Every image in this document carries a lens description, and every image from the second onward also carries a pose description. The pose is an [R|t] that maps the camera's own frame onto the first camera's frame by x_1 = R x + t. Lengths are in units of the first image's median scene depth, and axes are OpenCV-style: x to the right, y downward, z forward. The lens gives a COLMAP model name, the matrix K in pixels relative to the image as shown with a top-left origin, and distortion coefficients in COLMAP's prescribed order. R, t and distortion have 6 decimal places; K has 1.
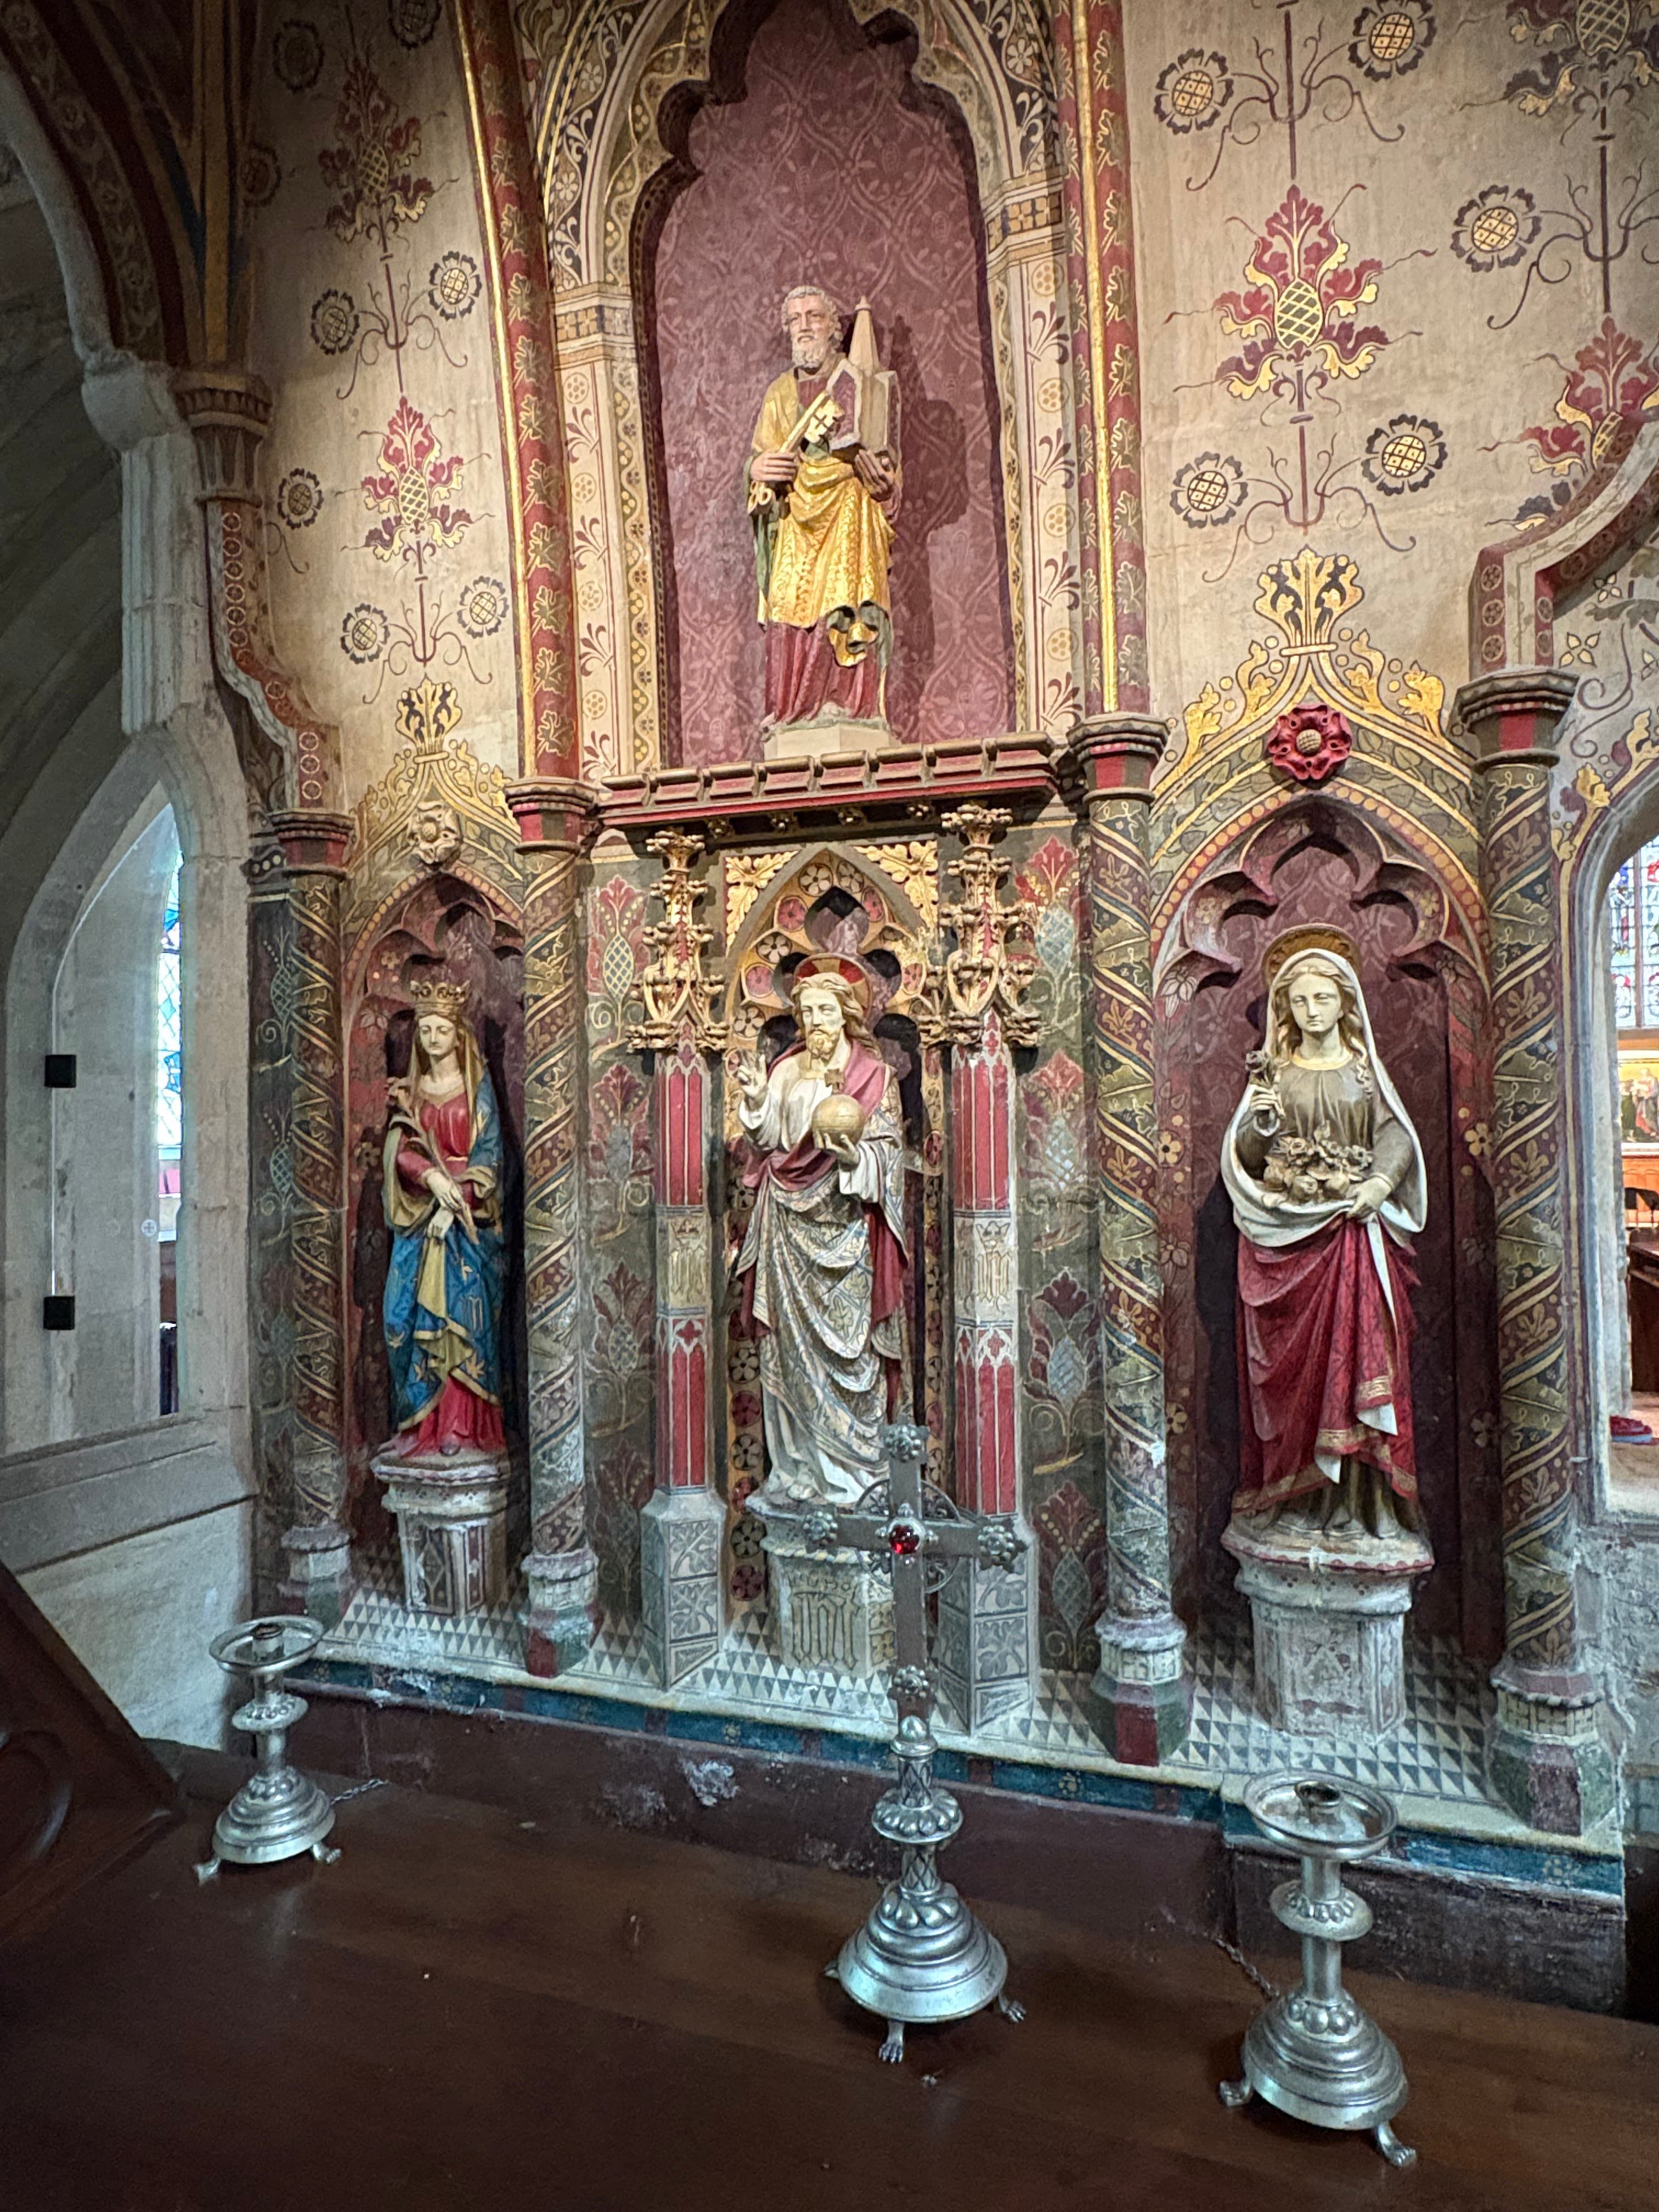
lens RADIAL K [[1646.8, 0, 822.1], [0, 1646.8, 1093.8], [0, 0, 1]] dist [0.041890, -0.035980]
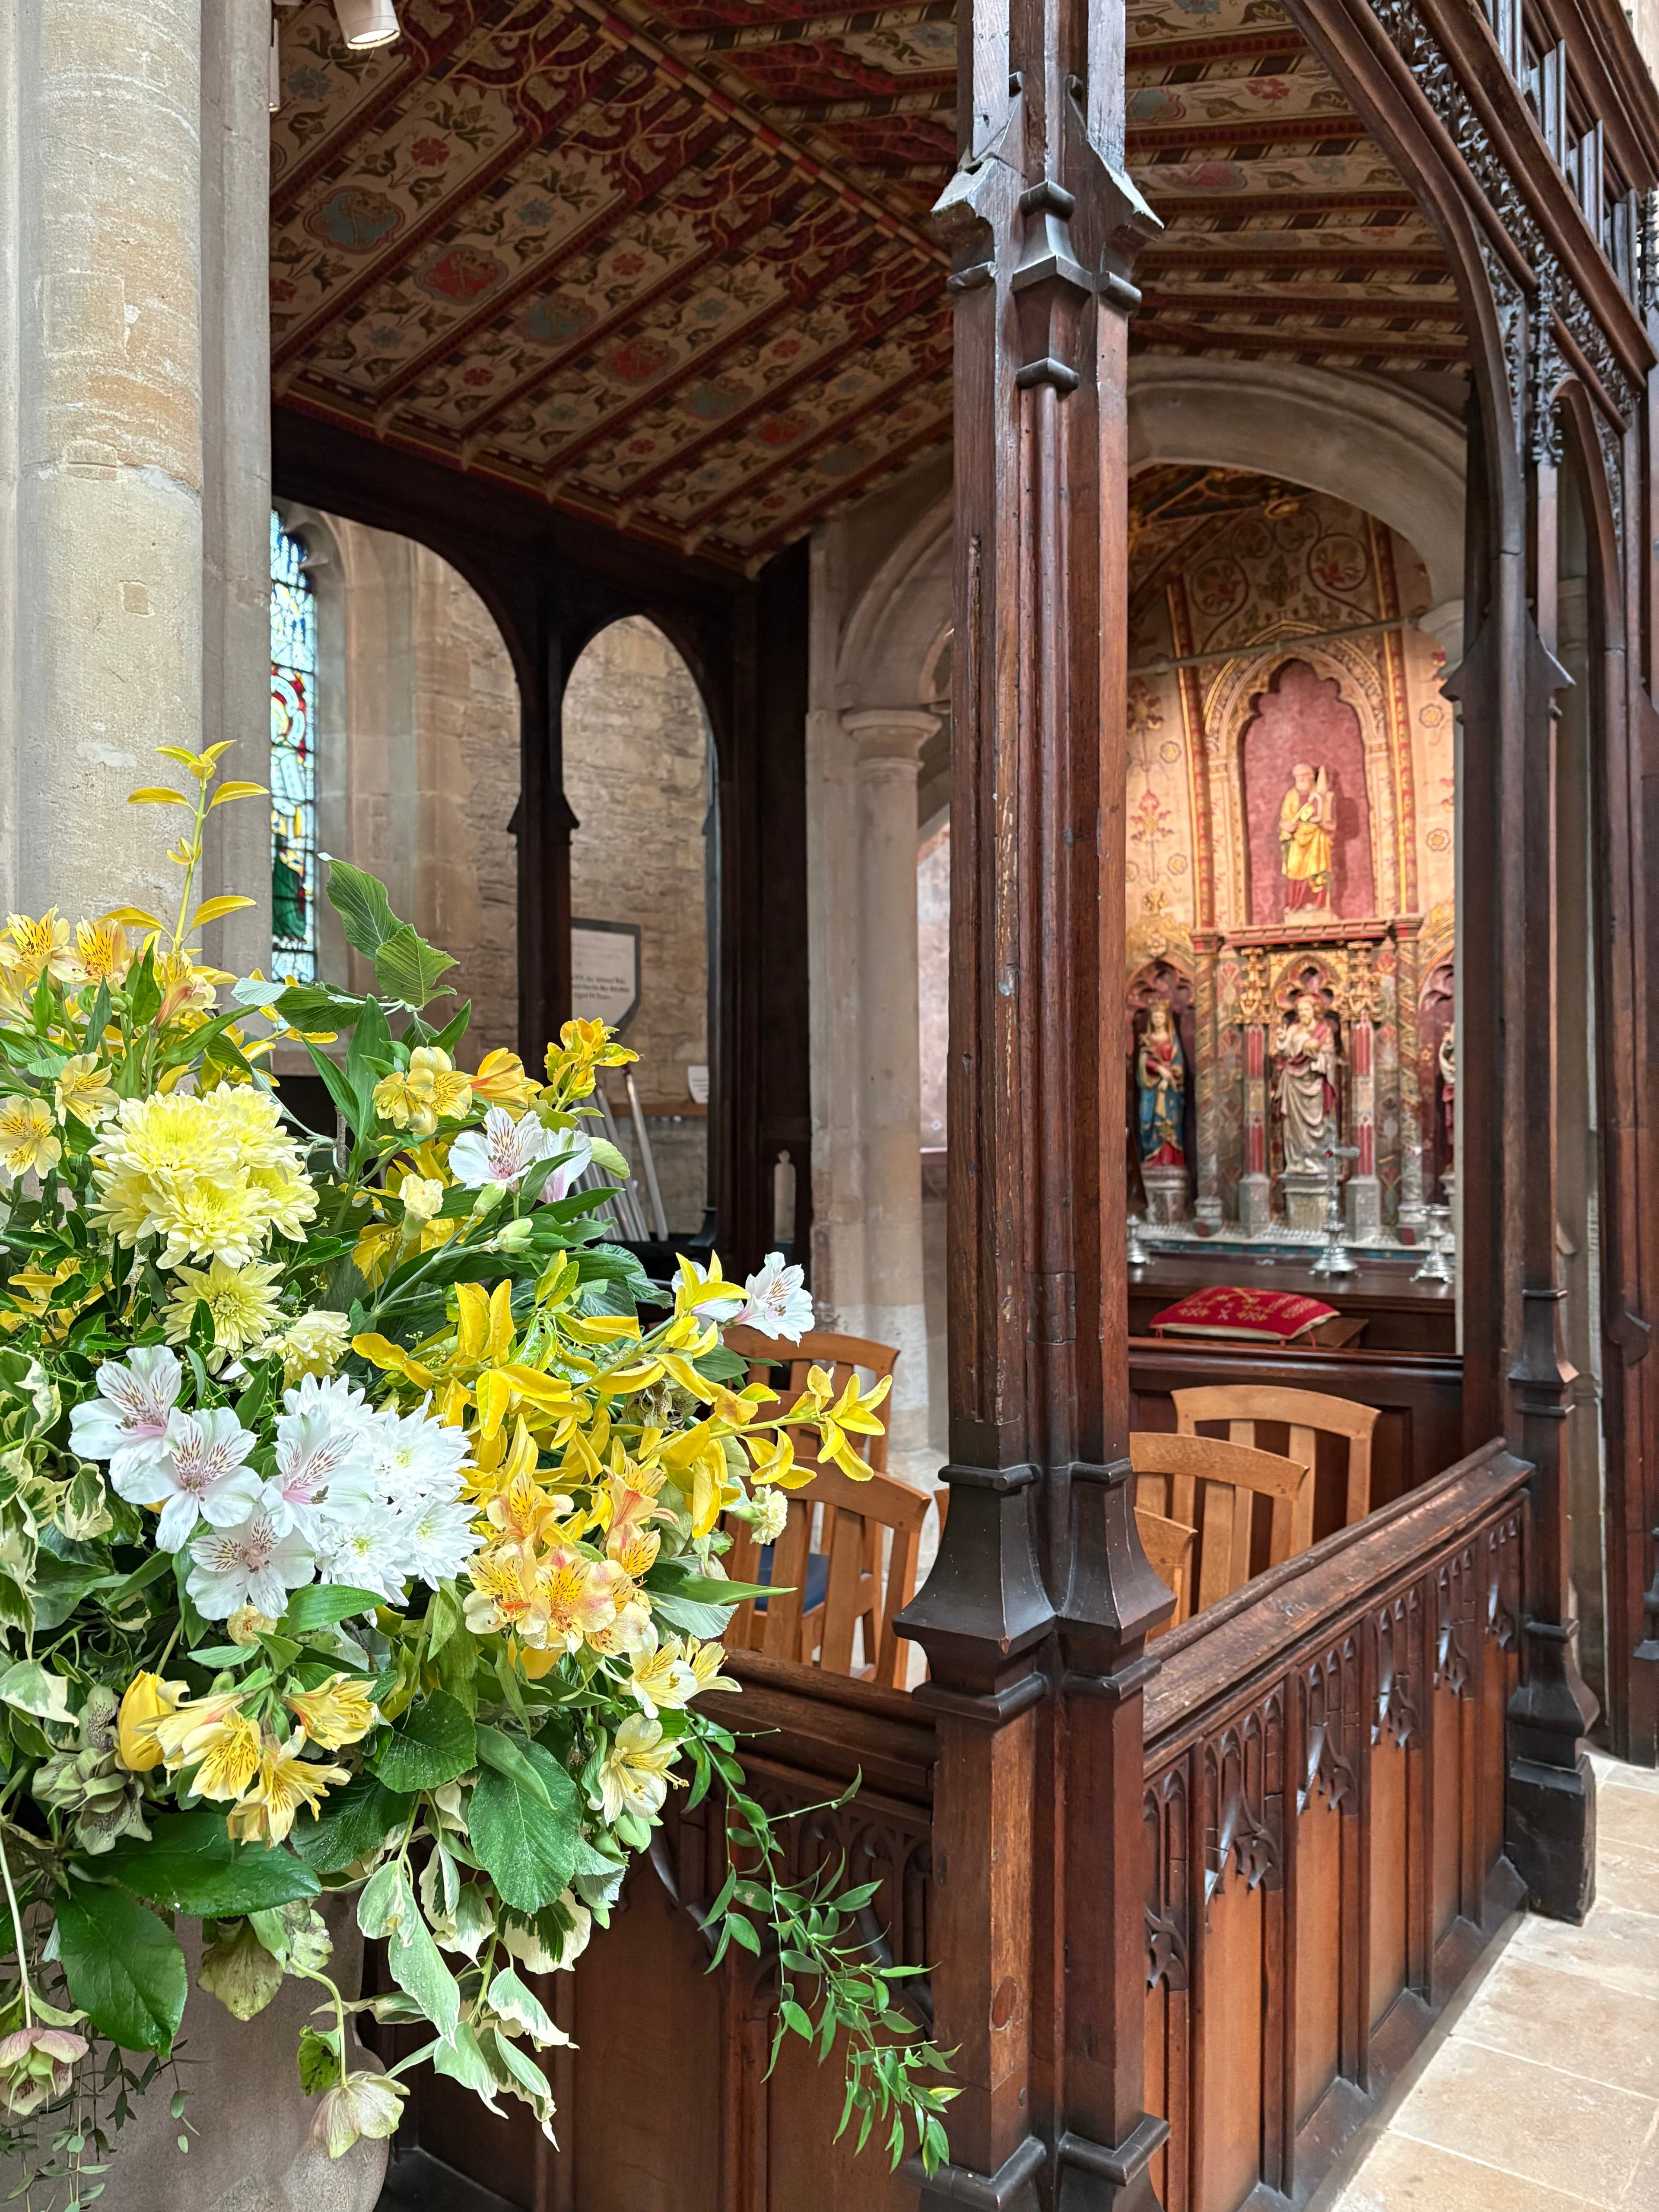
lens RADIAL K [[1646.8, 0, 824.9], [0, 1646.8, 1097.7], [0, 0, 1]] dist [0.041890, -0.035980]
pose [[0.964066, 0.004431, -0.265627, -0.042594], [0.000637, 0.999819, 0.018989, 0.049704], [0.265663, -0.018476, 0.963889, -2.045982]]
